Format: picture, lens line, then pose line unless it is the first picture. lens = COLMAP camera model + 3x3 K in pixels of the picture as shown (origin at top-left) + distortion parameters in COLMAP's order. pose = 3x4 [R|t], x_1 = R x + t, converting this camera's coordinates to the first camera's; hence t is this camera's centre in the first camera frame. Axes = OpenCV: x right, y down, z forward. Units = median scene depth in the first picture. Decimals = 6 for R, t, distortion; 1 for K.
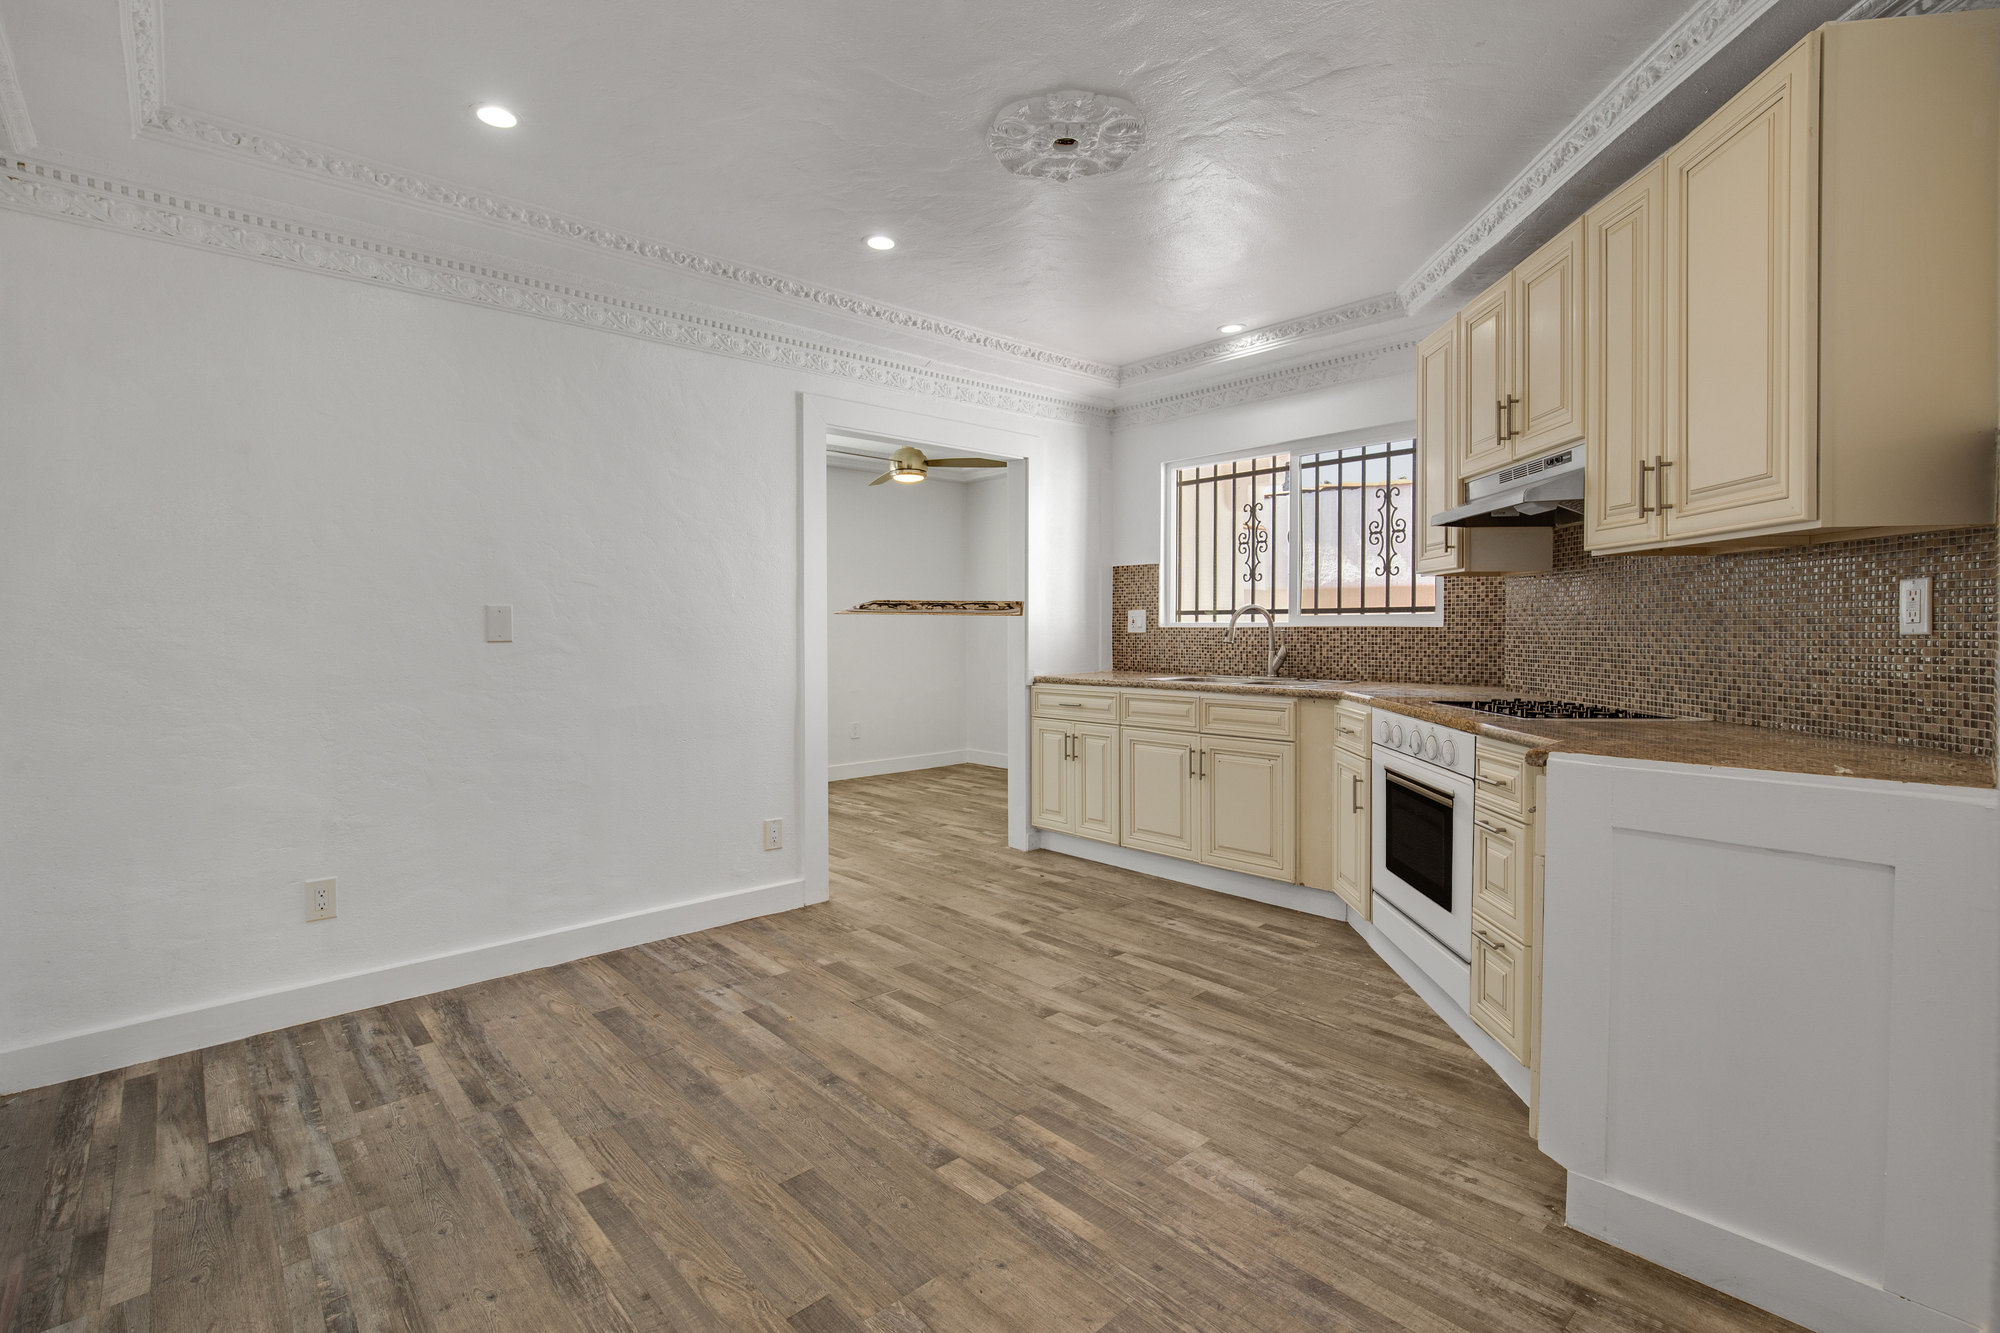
lens RADIAL K [[907.4, 0, 939.9], [0, 907.4, 647.8], [0, 0, 1]] dist [-0.030304, 0.007415]
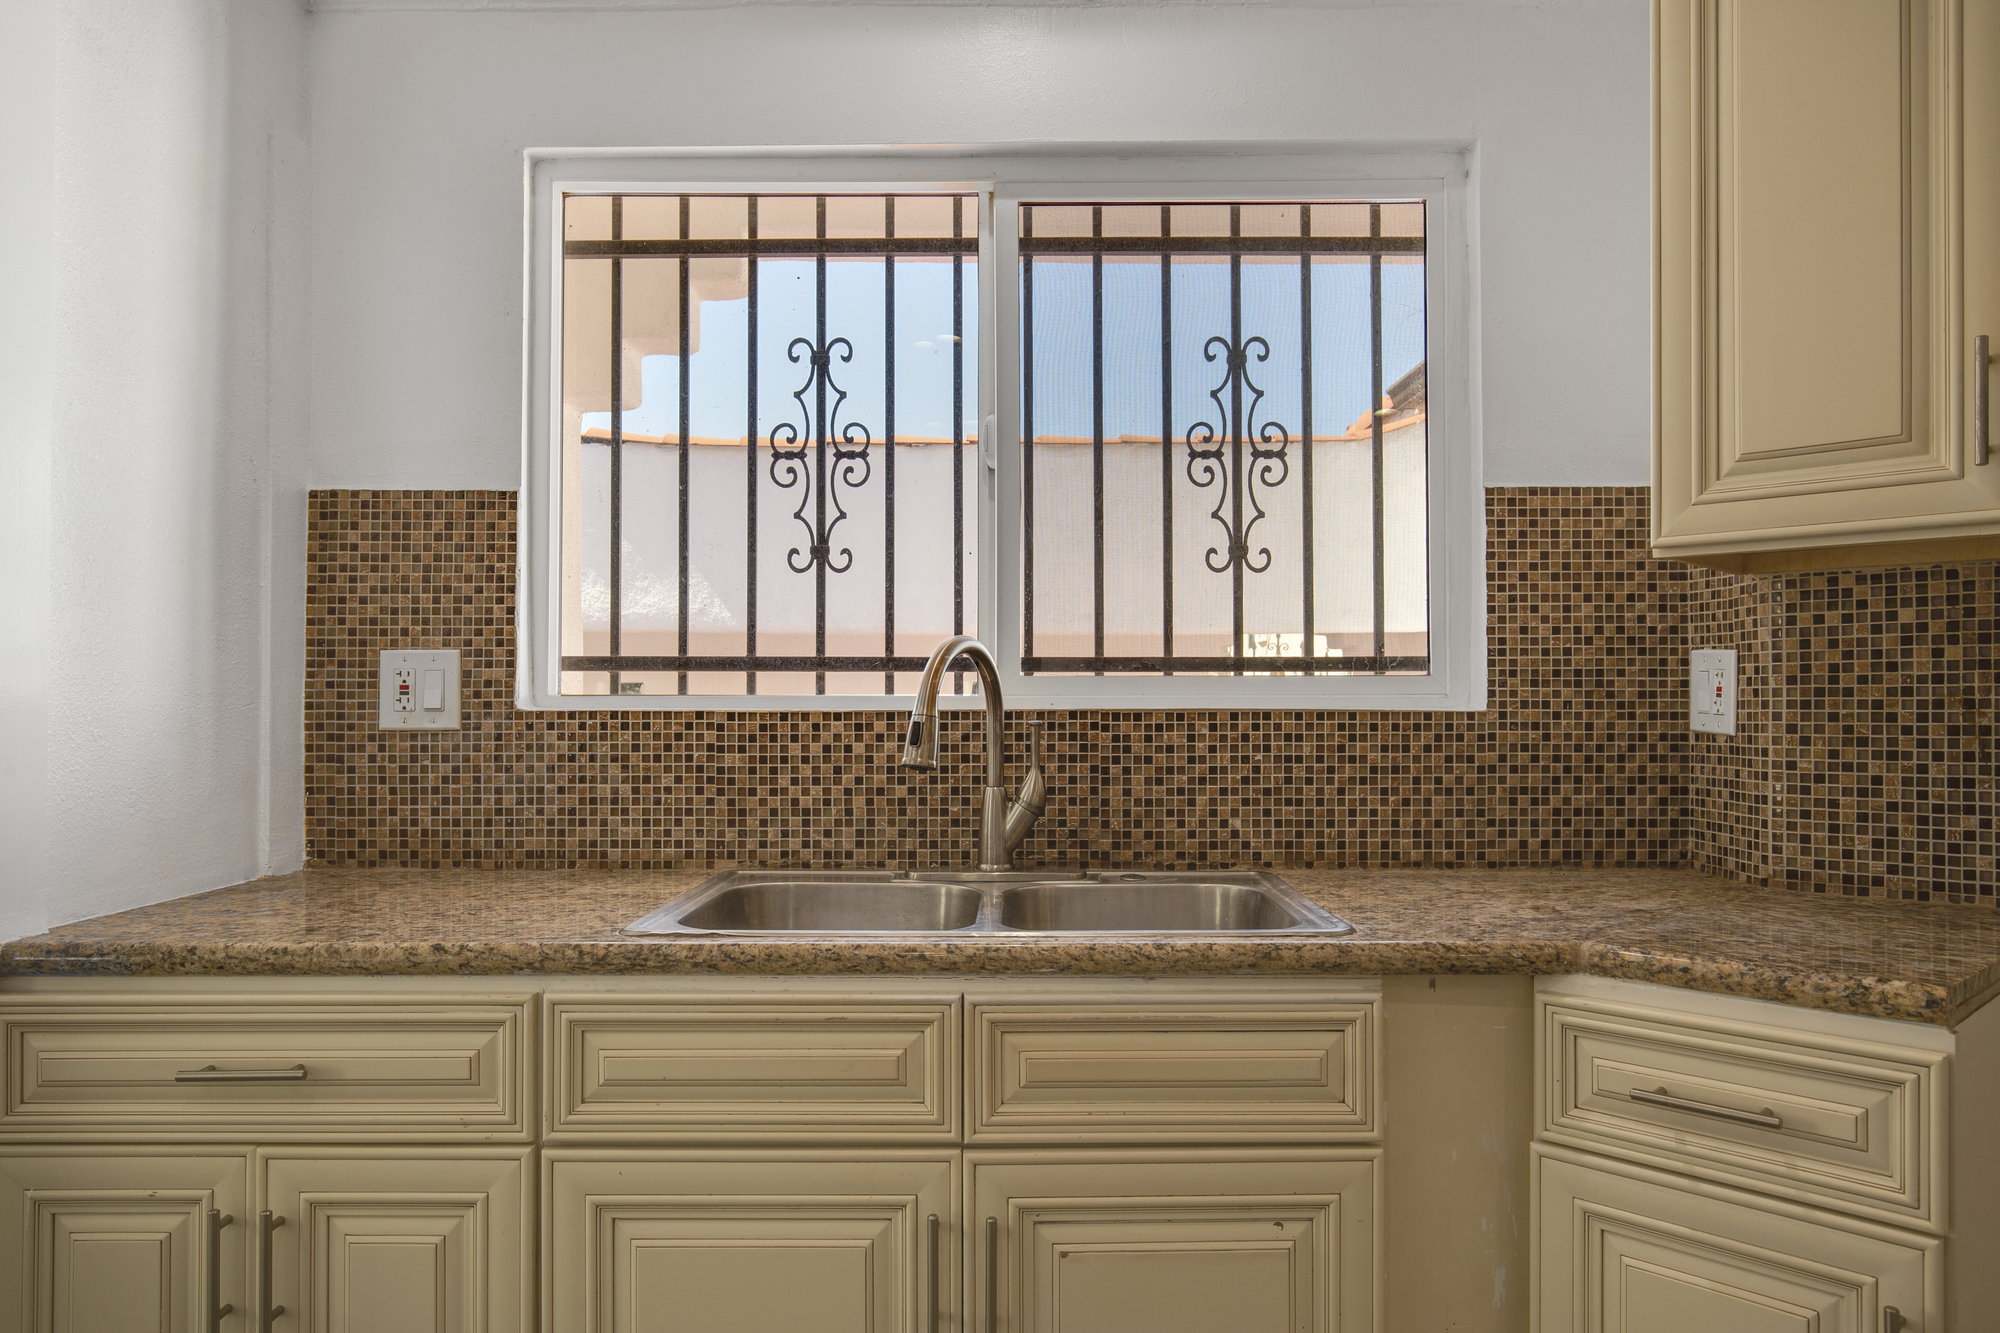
lens RADIAL K [[1356.8, 0, 1054.8], [0, 1356.8, 696.5], [0, 0, 1]] dist [-0.010535, -0.000139]
pose [[0.627817, 0.007701, 0.778323, 0.017898], [0.015832, 0.999618, -0.022661, -0.019378], [-0.778200, 0.026550, 0.627455, 0.783855]]
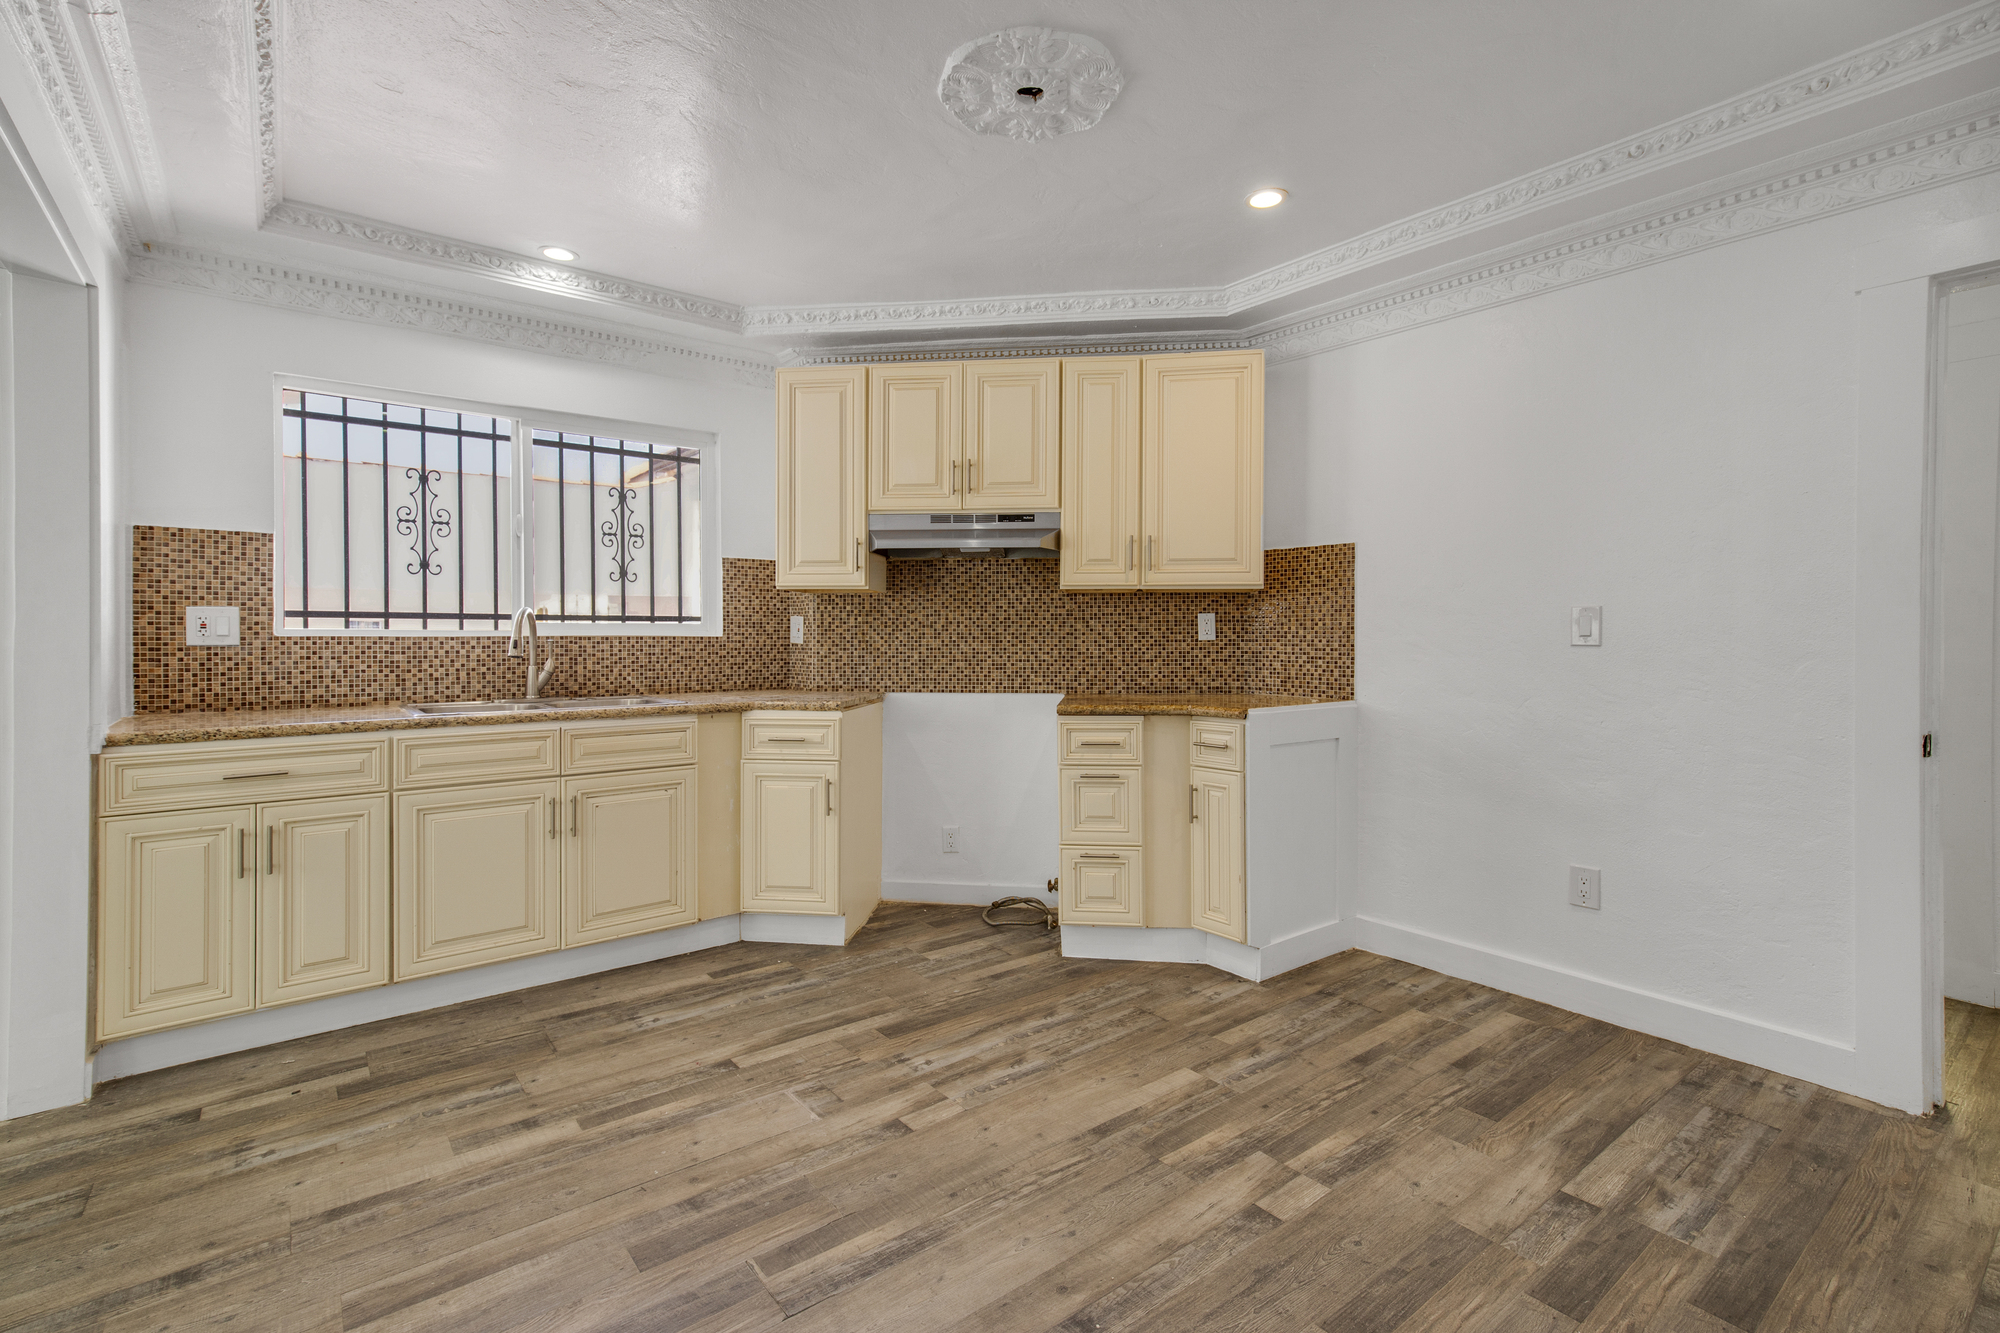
lens RADIAL K [[911.0, 0, 1007.4], [0, 911.0, 642.5], [0, 0, 1]] dist [0.010806, 0.000659]
pose [[0.037324, -0.003383, 0.999297, -0.483141], [0.022458, 0.999745, 0.002546, -0.011462], [-0.999051, 0.022347, 0.037391, 0.625315]]
